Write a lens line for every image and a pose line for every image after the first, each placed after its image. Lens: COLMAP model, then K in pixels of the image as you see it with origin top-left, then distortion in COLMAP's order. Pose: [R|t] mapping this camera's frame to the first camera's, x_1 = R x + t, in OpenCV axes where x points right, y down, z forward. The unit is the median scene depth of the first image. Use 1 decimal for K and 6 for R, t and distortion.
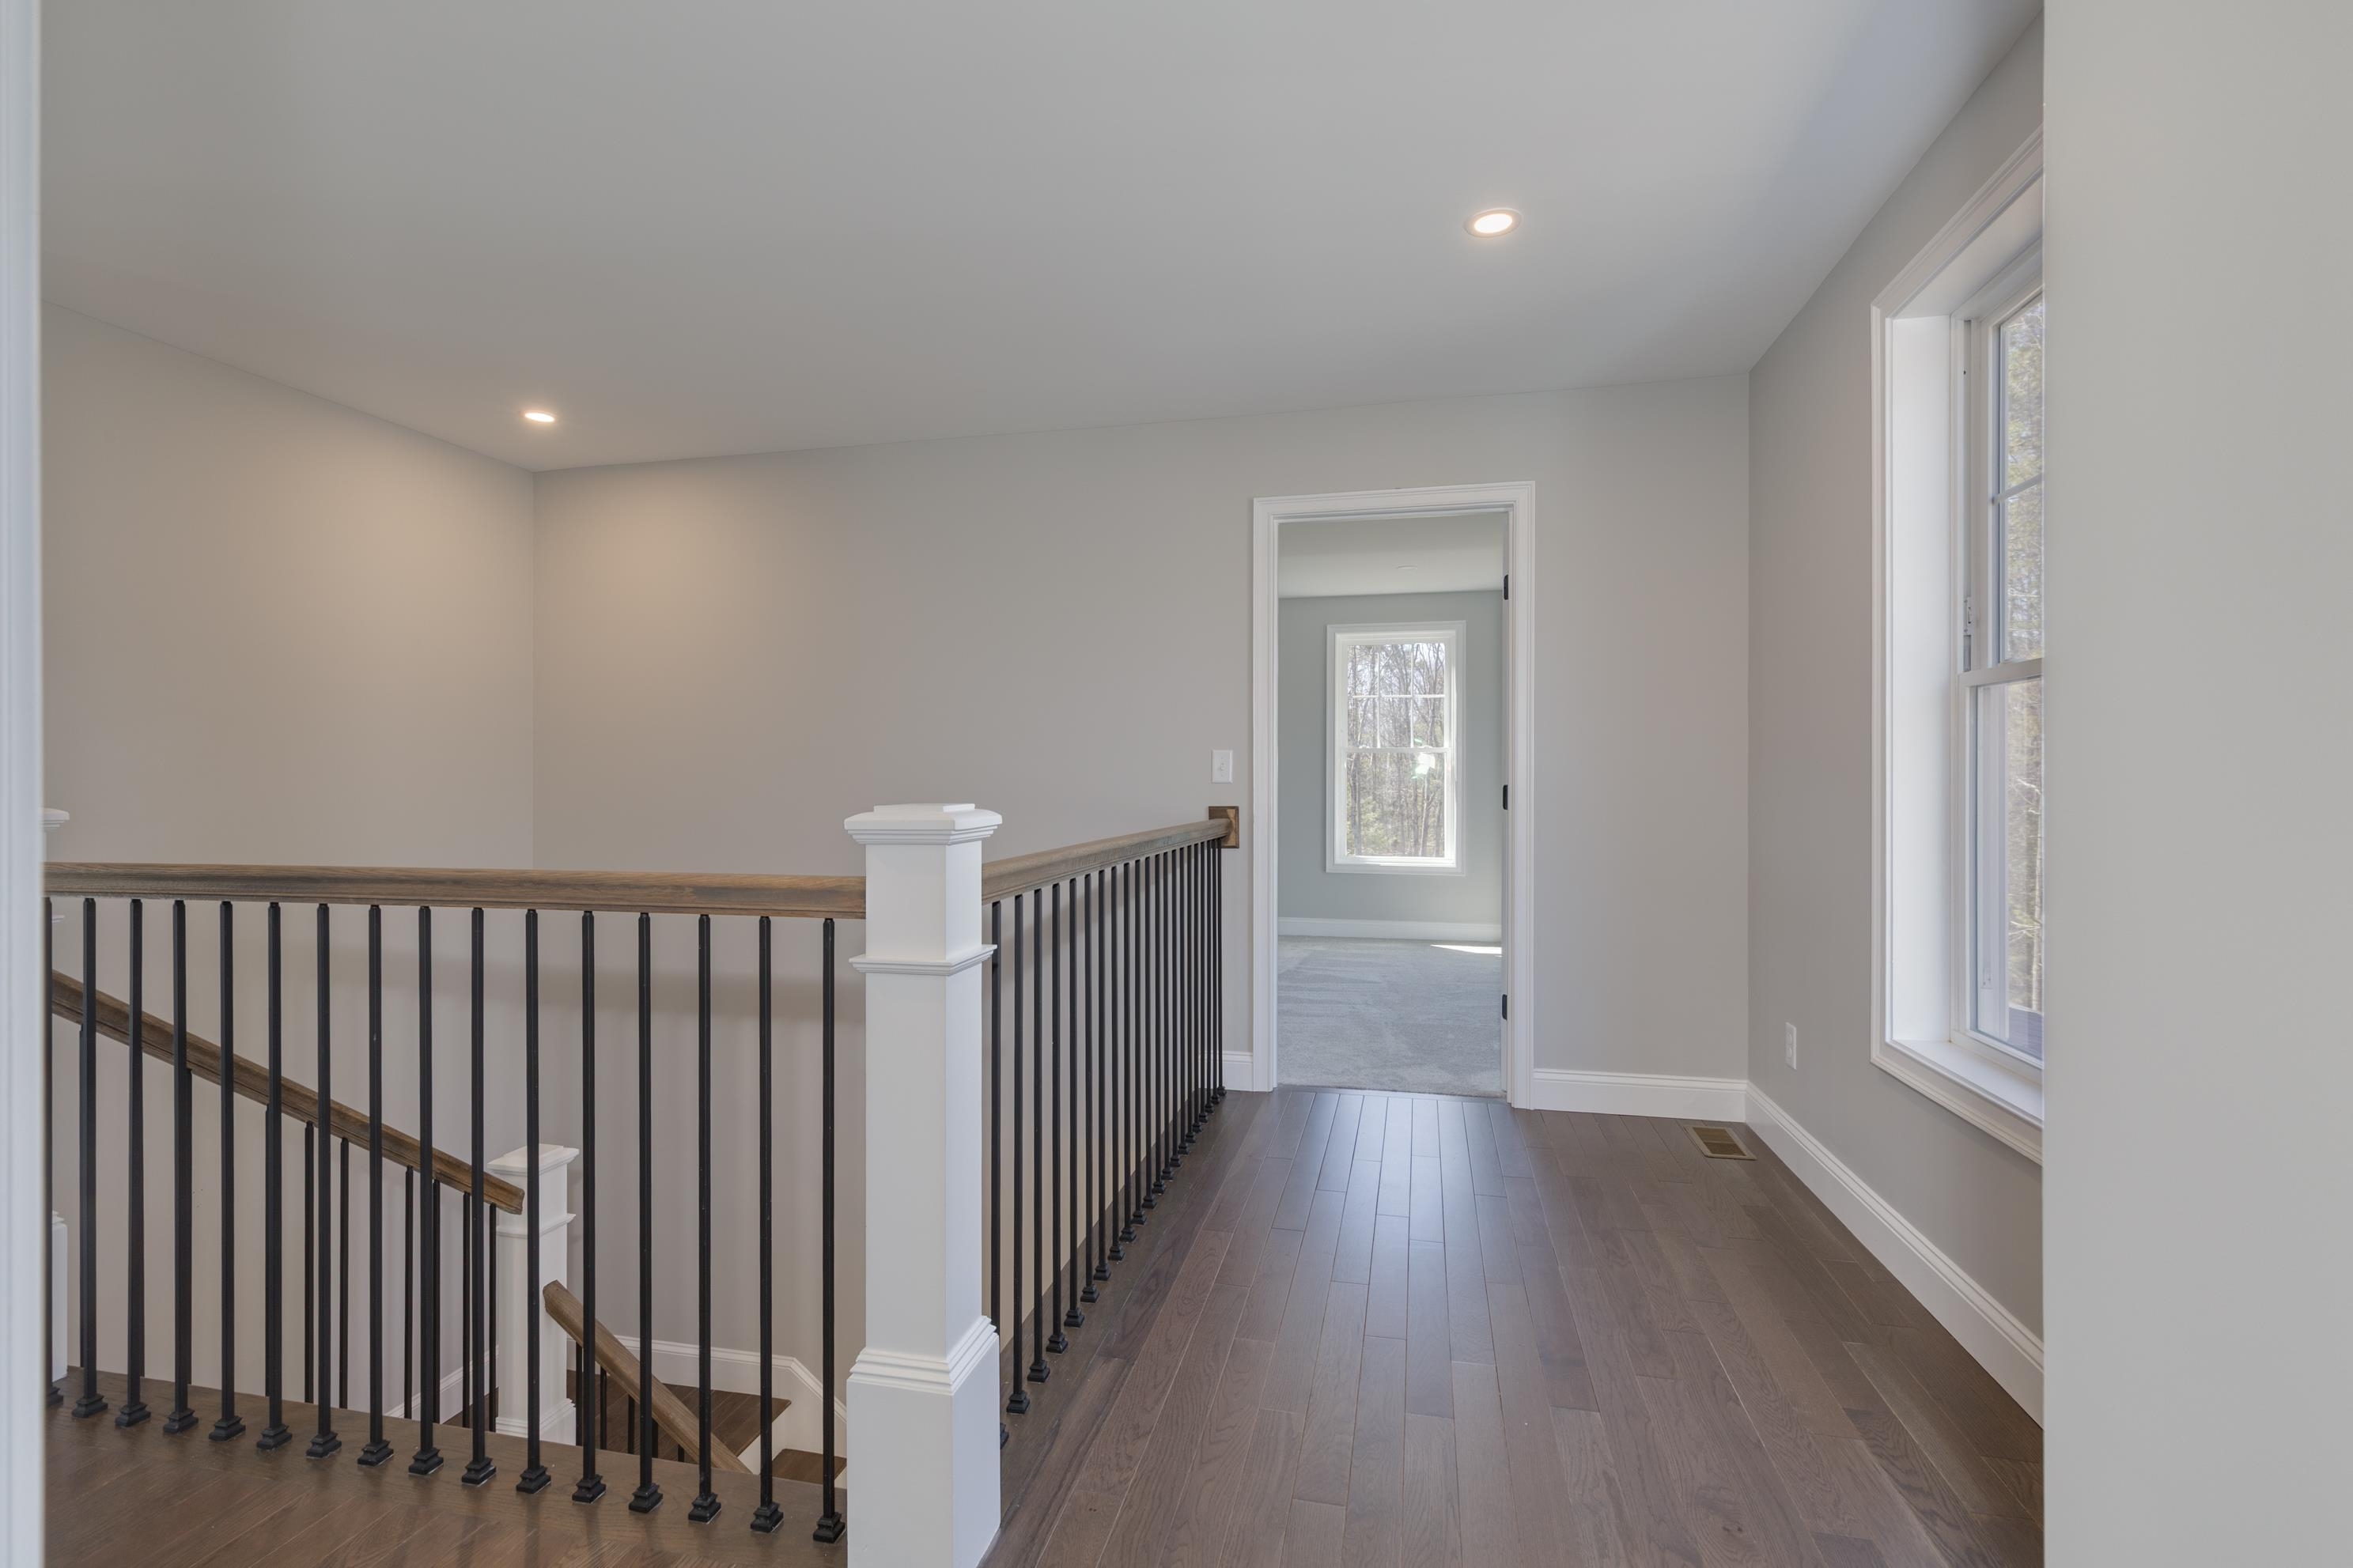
lens RADIAL K [[1036.8, 0, 1176.5], [0, 1036.8, 784.0], [0, 0, 1]] dist [-0.000398, -0.000365]
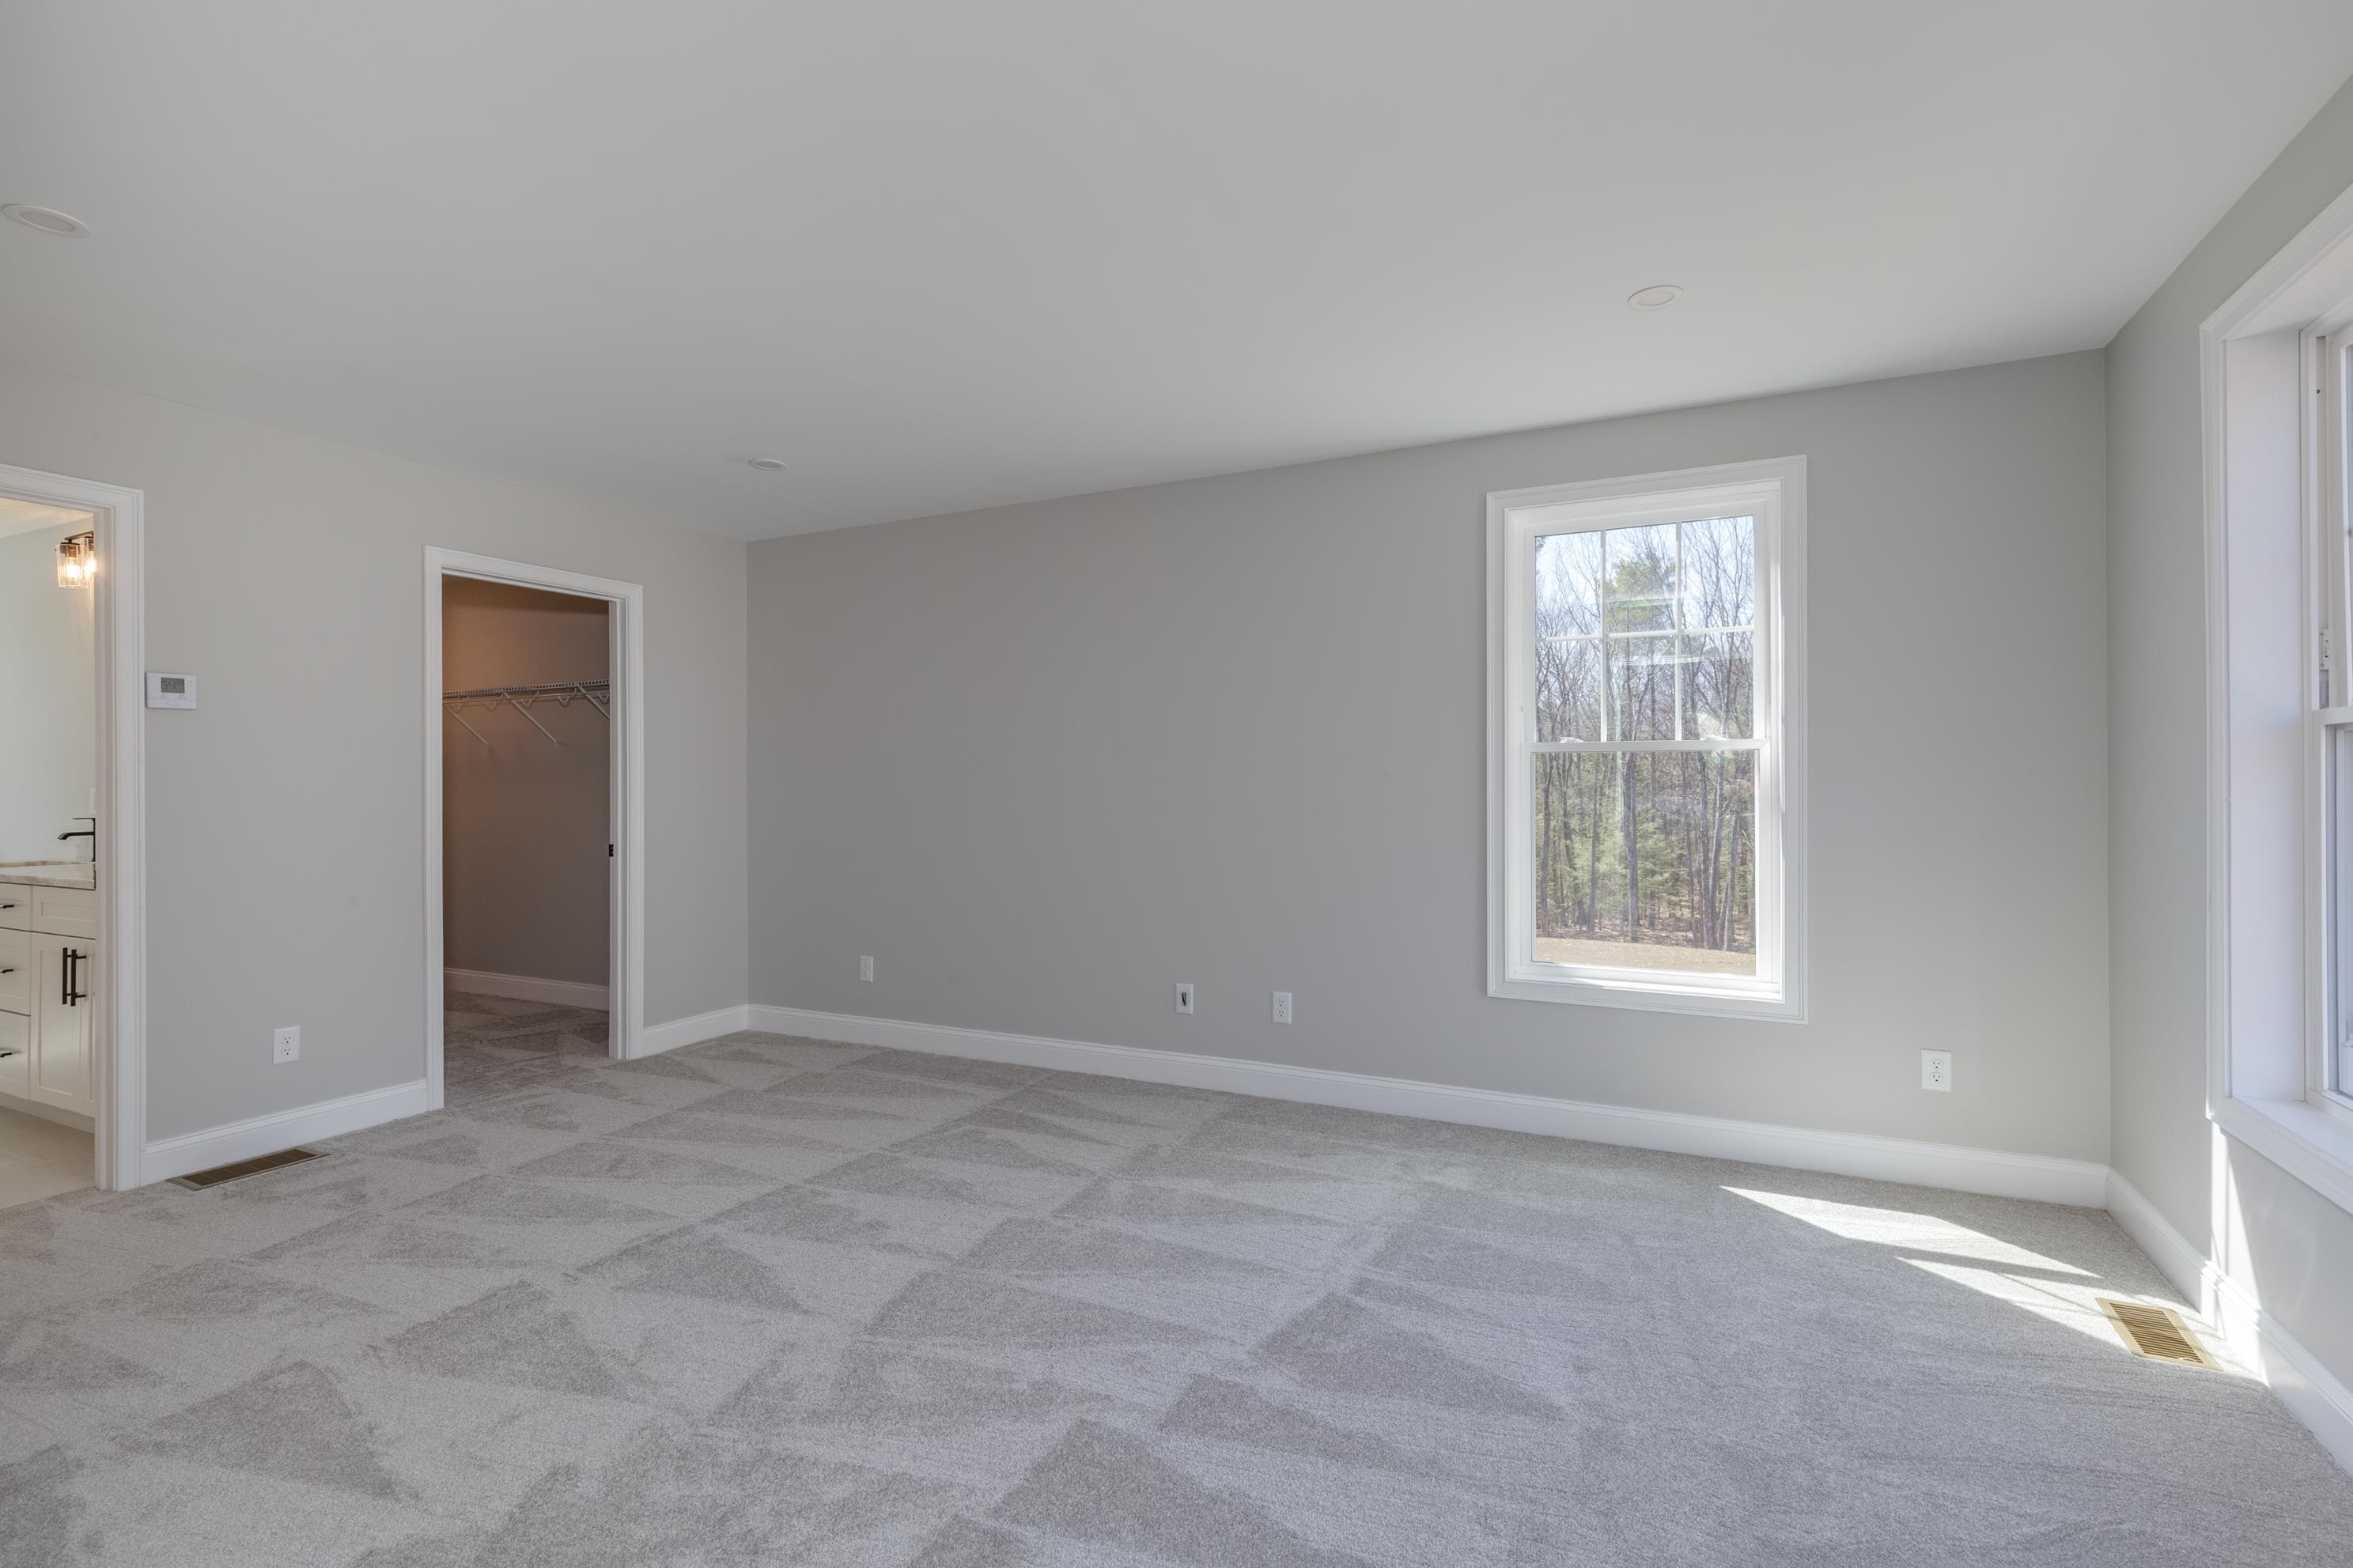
lens RADIAL K [[1036.8, 0, 1176.5], [0, 1036.8, 784.0], [0, 0, 1]] dist [-0.000398, -0.000365]
pose [[0.969899, -0.000815, -0.243506, 0.119744], [-0.000101, 0.999993, -0.003748, -0.013843], [0.243507, 0.003659, 0.969892, 0.480007]]
